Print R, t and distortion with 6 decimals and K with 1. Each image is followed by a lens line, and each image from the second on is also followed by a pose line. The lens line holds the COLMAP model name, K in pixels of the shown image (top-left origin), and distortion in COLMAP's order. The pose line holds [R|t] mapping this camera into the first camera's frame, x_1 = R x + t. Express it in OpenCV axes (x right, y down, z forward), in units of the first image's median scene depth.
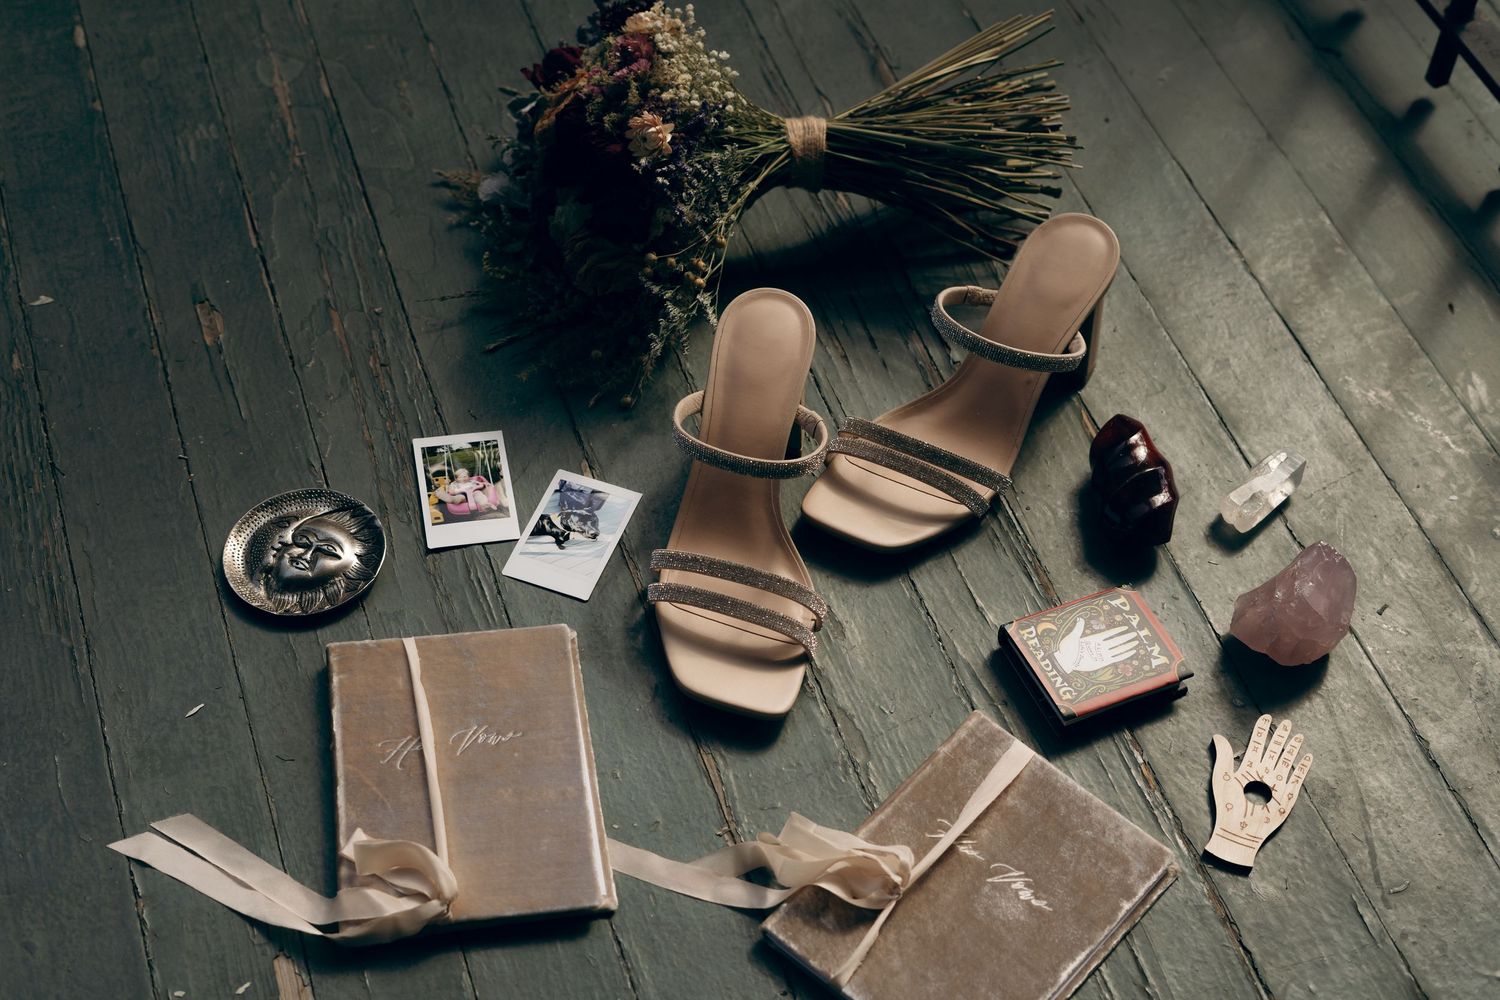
lens RADIAL K [[2263.6, 0, 750.0], [0, 2263.6, 500.0], [0, 0, 1]] dist [-0.025513, -0.017949]
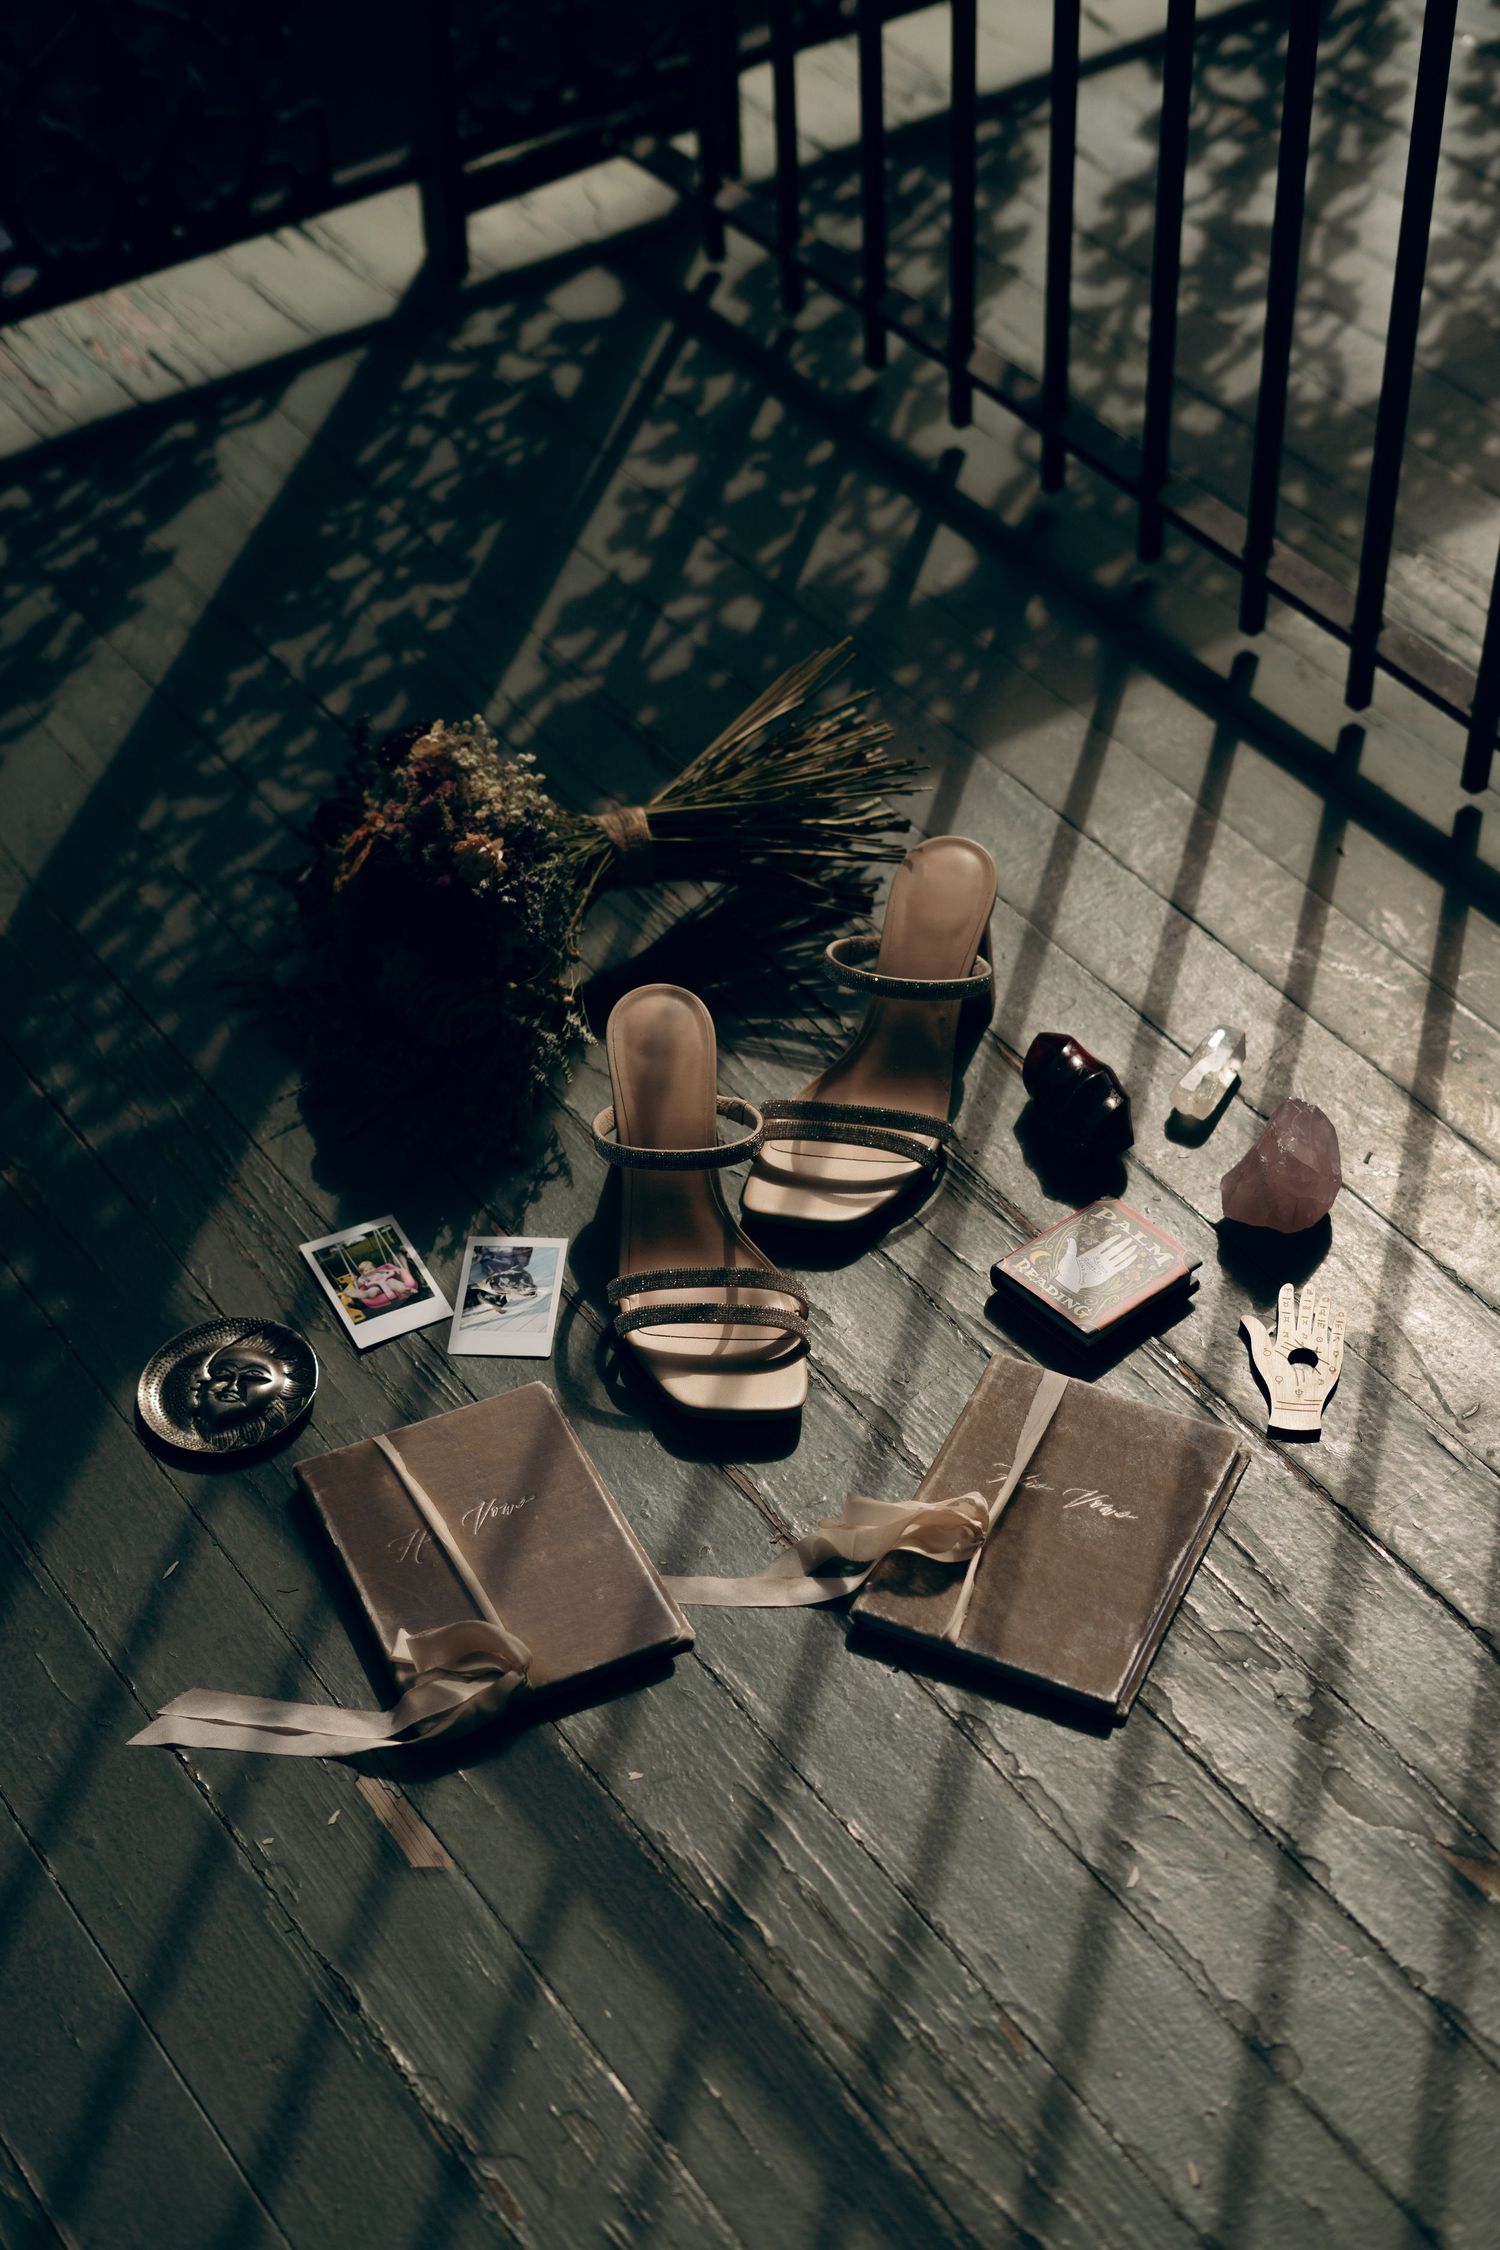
lens RADIAL K [[3395.5, 0, 750.0], [0, 3395.5, 1125.0], [0, 0, 1]] dist [-0.025513, -0.017949]
pose [[0.958693, -0.239371, 0.153657, -0.179001], [0.255825, 0.961754, -0.097894, 0.107317], [-0.124347, 0.133159, 0.983263, -0.355000]]
